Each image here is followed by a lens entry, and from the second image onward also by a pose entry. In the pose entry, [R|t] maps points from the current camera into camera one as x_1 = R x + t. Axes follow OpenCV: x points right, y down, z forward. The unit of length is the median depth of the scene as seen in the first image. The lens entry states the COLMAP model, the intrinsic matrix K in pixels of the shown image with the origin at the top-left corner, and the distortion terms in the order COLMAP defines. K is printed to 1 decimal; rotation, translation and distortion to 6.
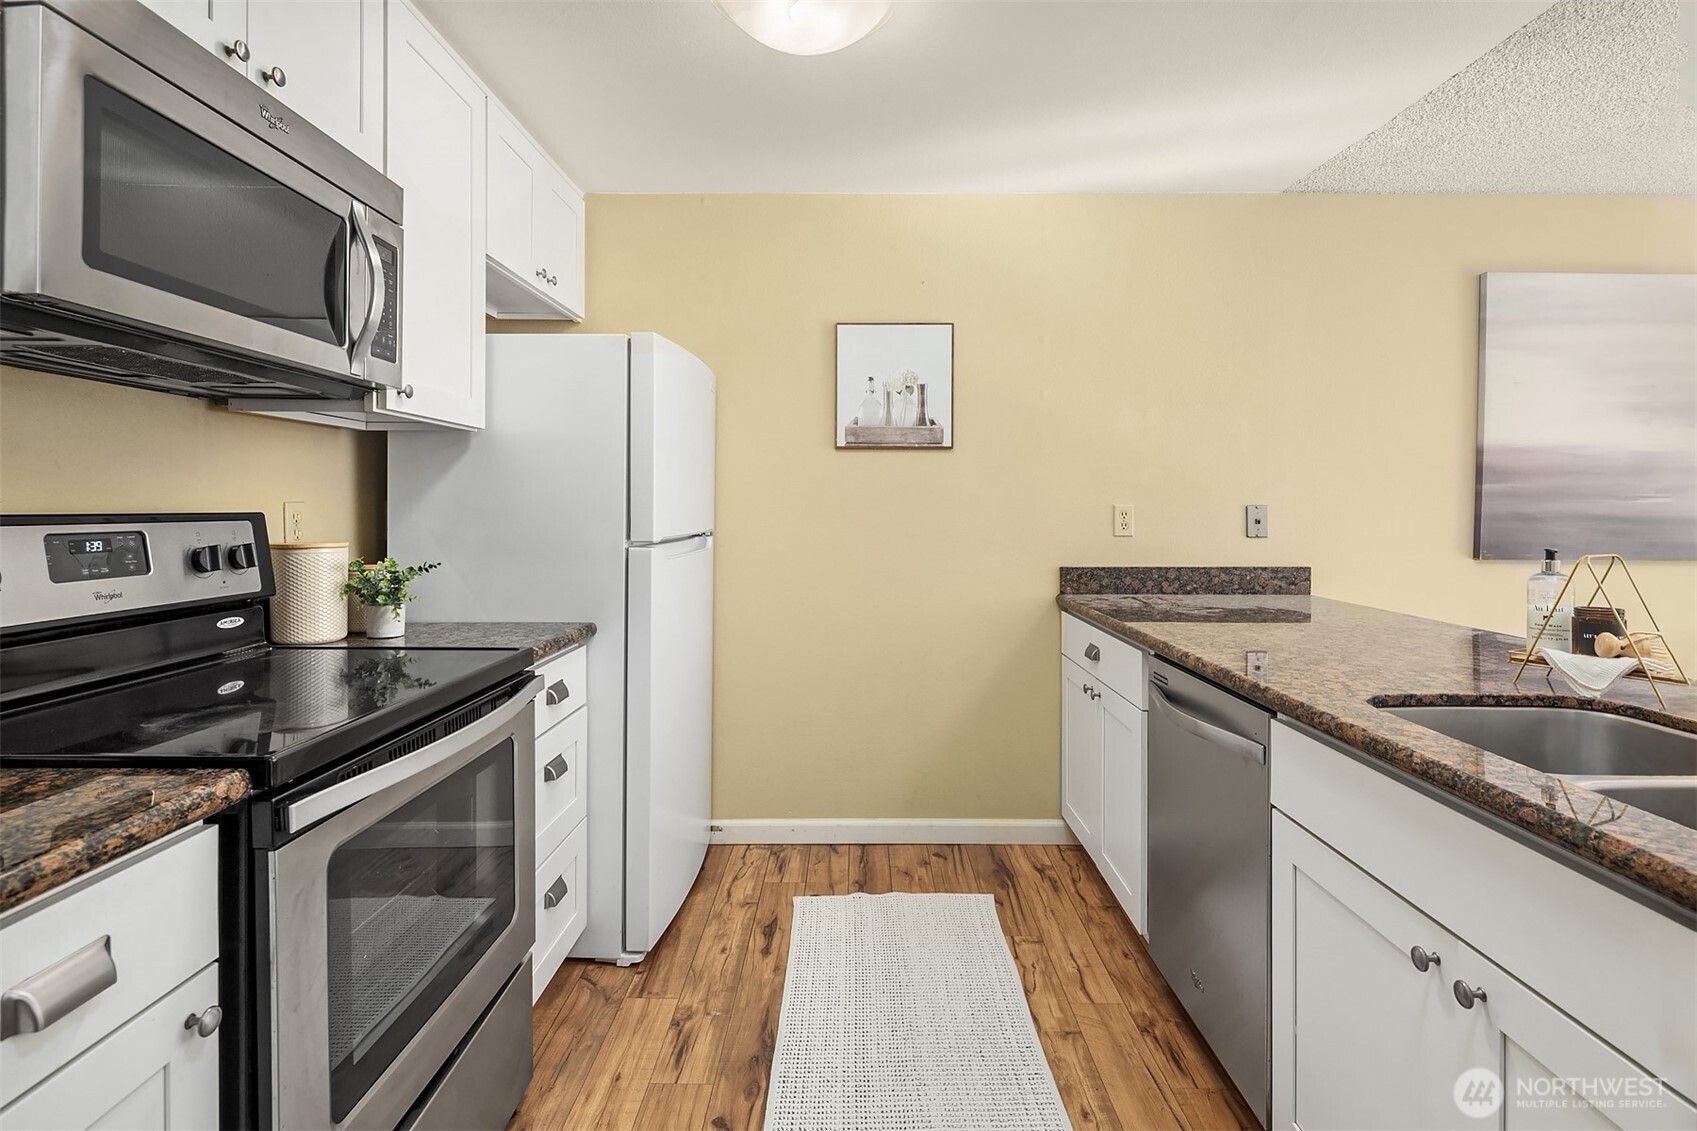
lens RADIAL K [[828.5, 0, 860.2], [0, 828.5, 517.4], [0, 0, 1]] dist [0.004908, -0.004017]
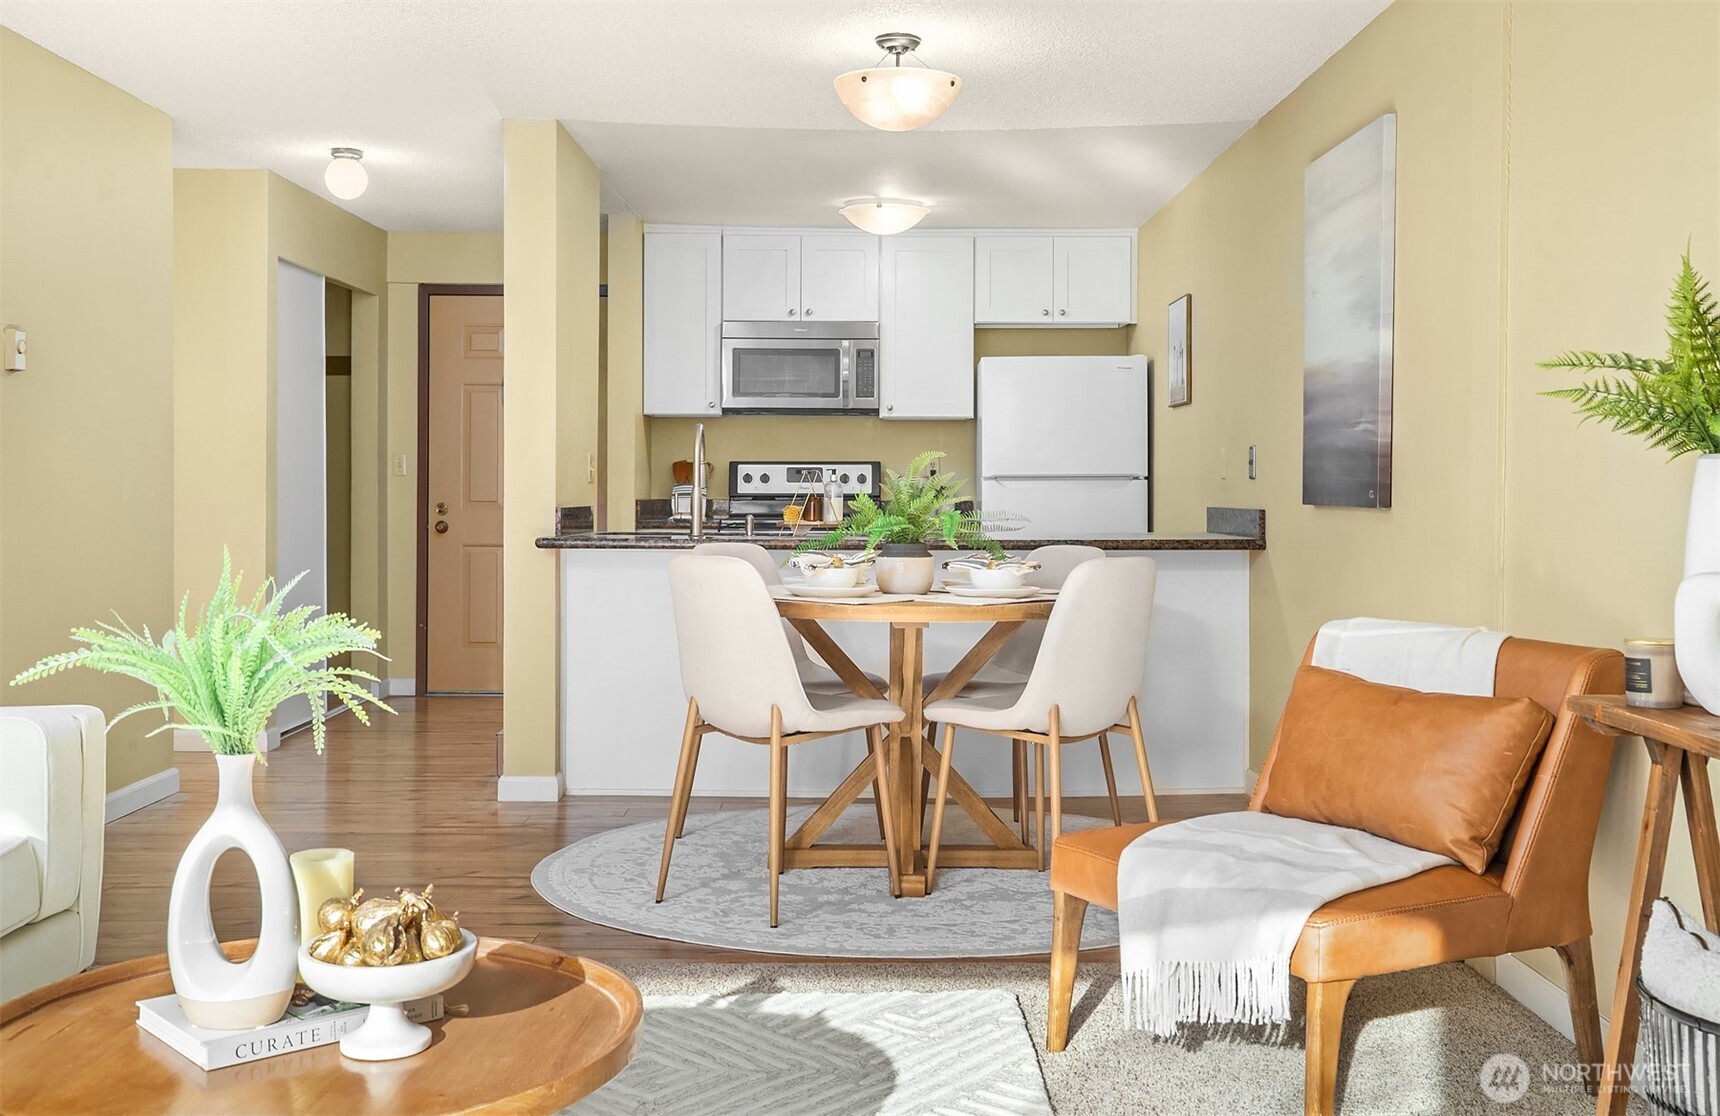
lens RADIAL K [[1761.4, 0, 869.2], [0, 1761.4, 498.0], [0, 0, 1]] dist [0.042004, 0.000000]
pose [[0.012707, 0.006913, -0.999895, 2.573259], [-0.012833, 0.999895, 0.006750, 0.038945], [0.999837, 0.012746, 0.012795, 0.532972]]
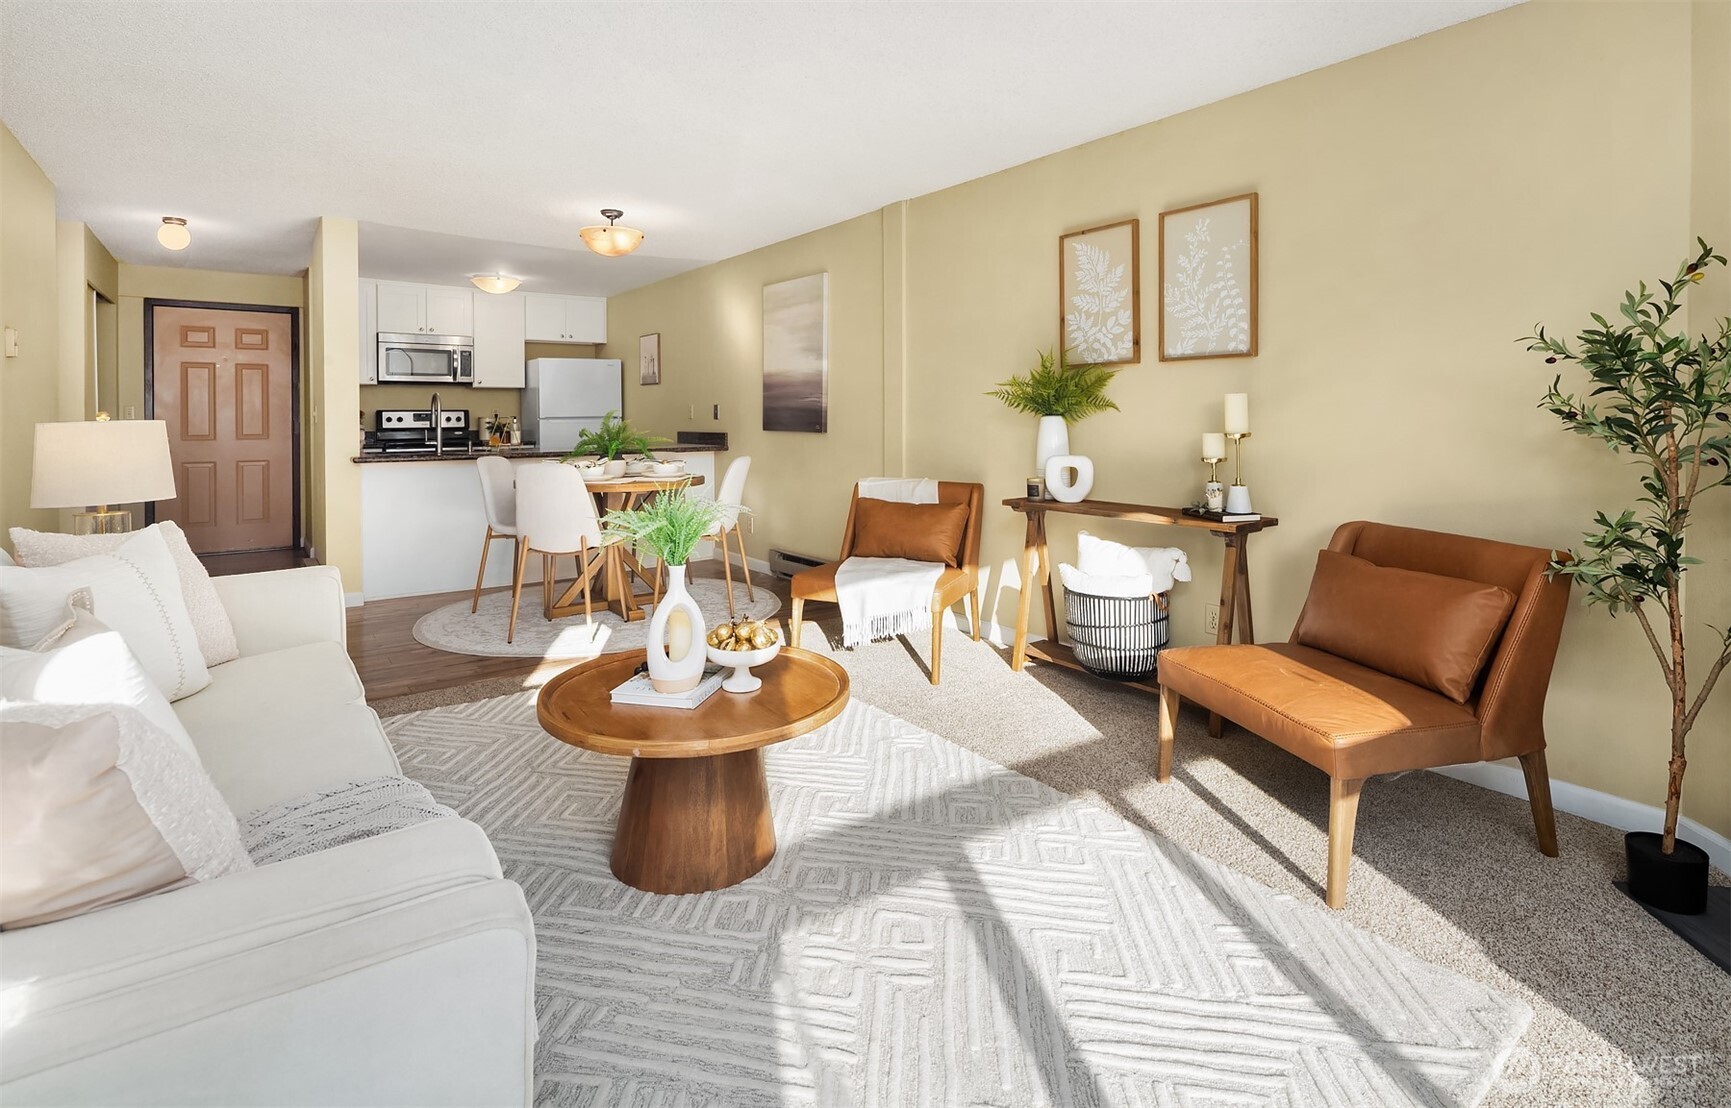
lens RADIAL K [[847.0, 0, 872.3], [0, 847.0, 418.4], [0, 0, 1]] dist [0.006201, 0.000758]
pose [[0.603716, 0.001008, -0.797198, 2.545984], [-0.002465, 0.999997, -0.000603, 0.022722], [0.797195, 0.002330, 0.603717, -0.024379]]
